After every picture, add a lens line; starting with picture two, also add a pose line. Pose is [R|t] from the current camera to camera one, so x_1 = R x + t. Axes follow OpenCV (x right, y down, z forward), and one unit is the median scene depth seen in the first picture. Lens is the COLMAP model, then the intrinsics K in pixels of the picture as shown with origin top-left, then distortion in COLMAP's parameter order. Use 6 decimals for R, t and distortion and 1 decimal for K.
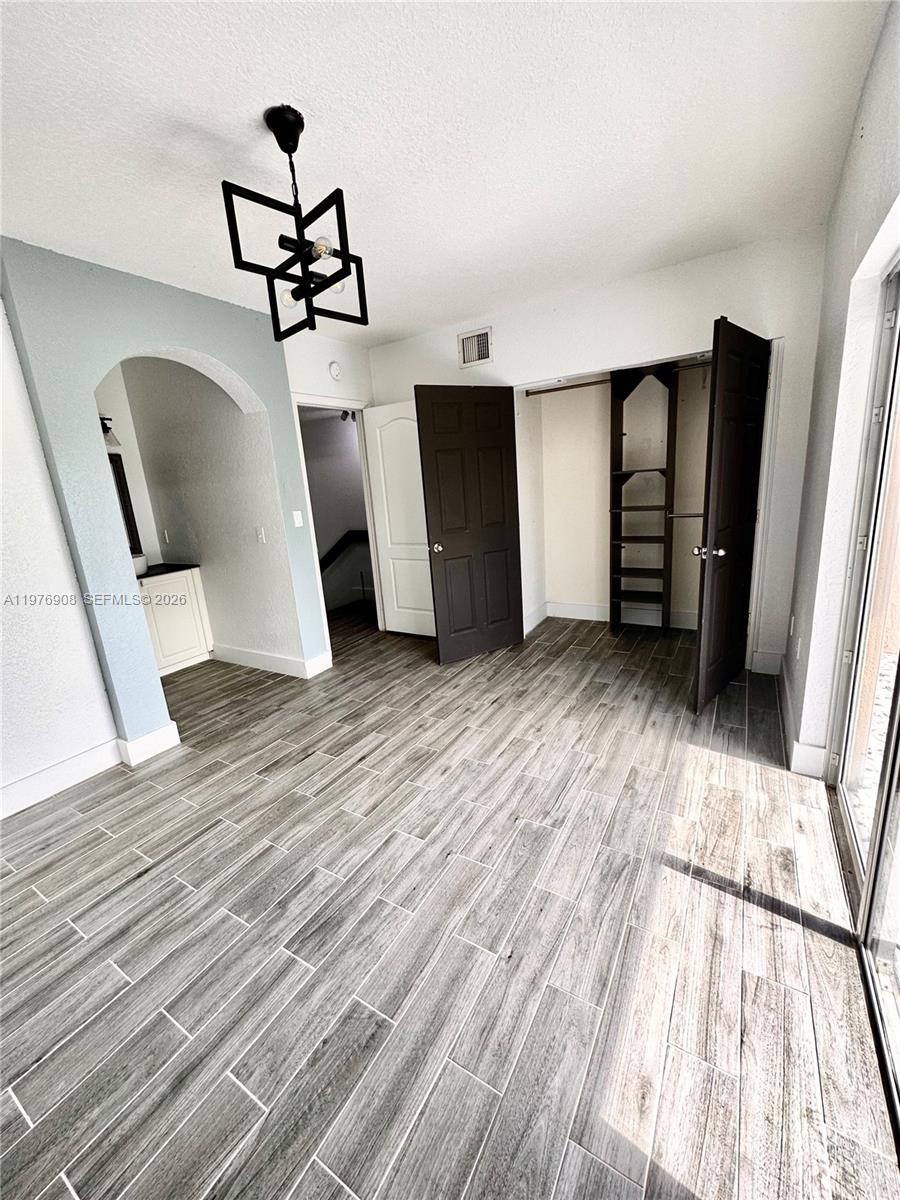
lens RADIAL K [[478.0, 0, 455.7], [0, 478.0, 599.1], [0, 0, 1]] dist [0.002842, 0.000294]
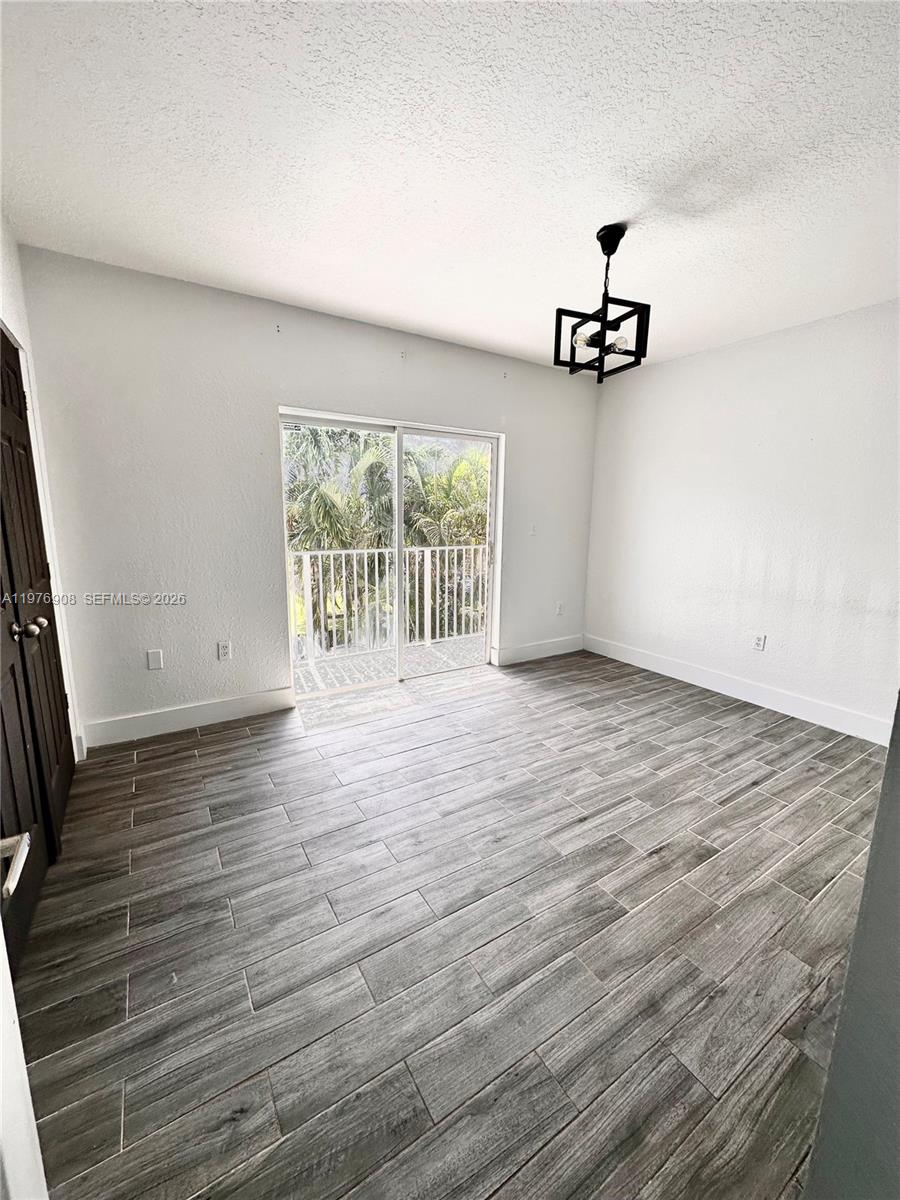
lens RADIAL K [[478.0, 0, 450.9], [0, 478.0, 595.9], [0, 0, 1]] dist [0.002842, 0.000294]
pose [[-0.890279, -0.022776, 0.454845, -0.415893], [0.156703, 0.922442, 0.352909, -0.417184], [-0.427606, 0.385464, -0.817662, 1.873017]]
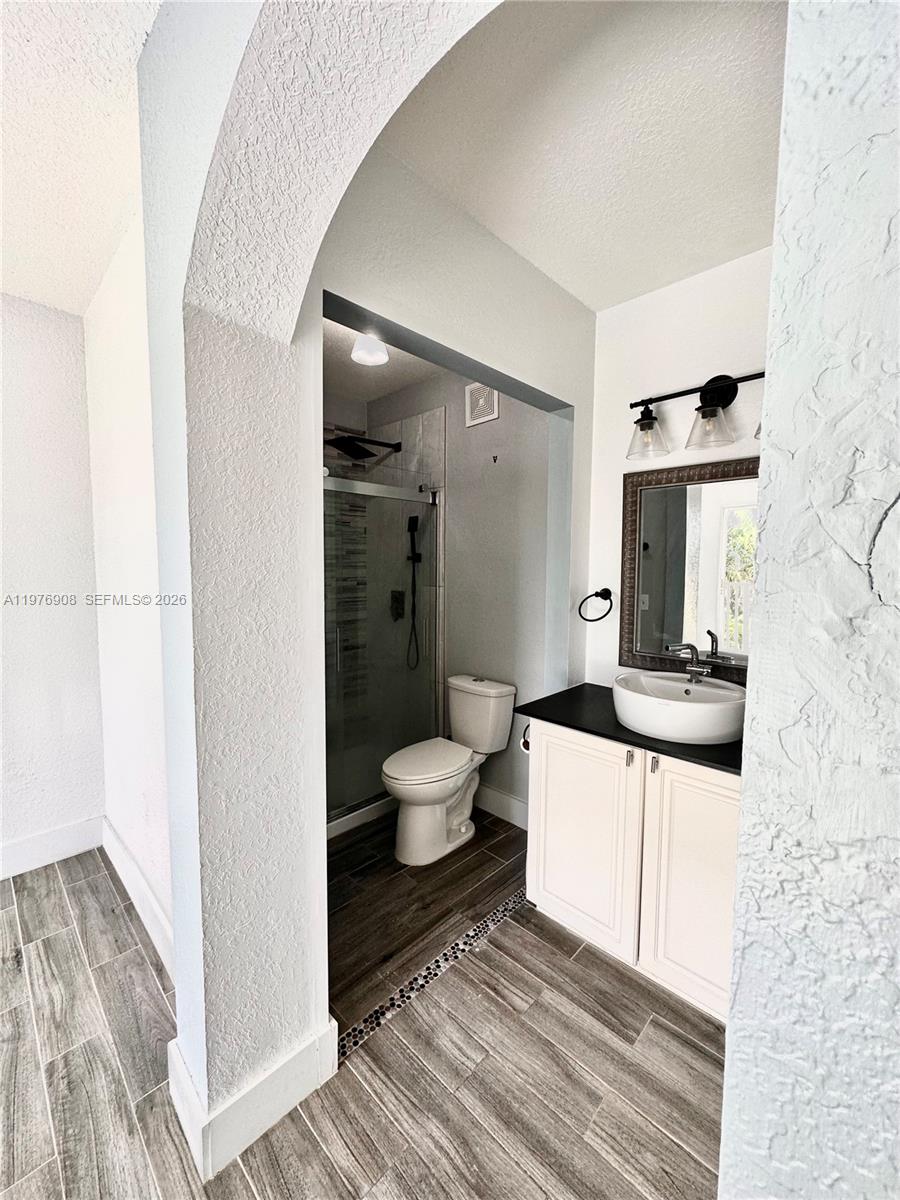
lens RADIAL K [[478.0, 0, 449.7], [0, 478.0, 600.6], [0, 0, 1]] dist [0.002842, 0.000294]
pose [[-0.232076, 0.139009, -0.962713, -0.004784], [-0.220203, 0.956532, 0.191200, -0.507677], [0.947445, 0.256365, -0.191378, 2.097532]]
